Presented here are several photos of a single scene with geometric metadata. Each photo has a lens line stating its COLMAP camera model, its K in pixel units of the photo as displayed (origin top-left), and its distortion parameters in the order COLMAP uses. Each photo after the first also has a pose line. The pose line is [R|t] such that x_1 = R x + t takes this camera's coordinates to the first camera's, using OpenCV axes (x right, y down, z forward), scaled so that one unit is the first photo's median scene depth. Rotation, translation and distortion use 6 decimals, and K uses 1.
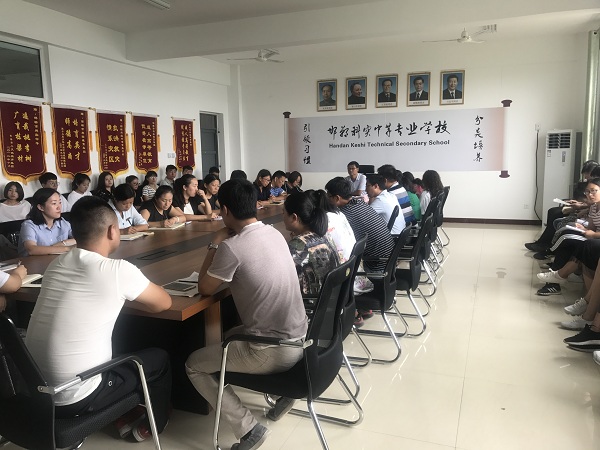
lens RADIAL K [[494.0, 0, 300.0], [0, 494.0, 225.0], [0, 0, 1]] dist [0.014822, 0.007422]
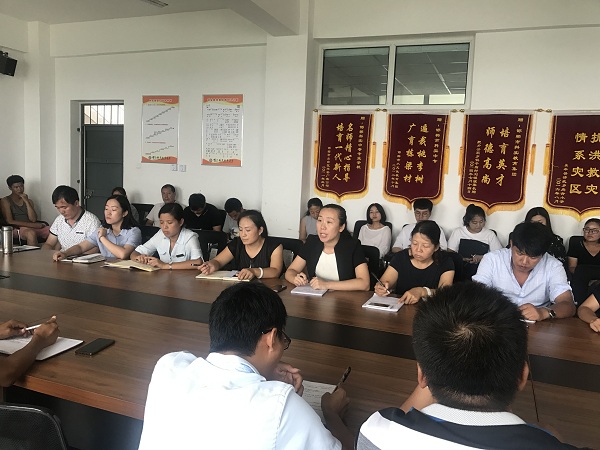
lens RADIAL K [[494.0, 0, 300.0], [0, 494.0, 225.0], [0, 0, 1]] dist [0.014822, 0.007422]
pose [[-0.007824, 0.112515, -0.993619, 0.231245], [-0.188056, 0.975755, 0.111973, -0.090254], [0.982127, 0.187732, 0.013525, 0.639300]]
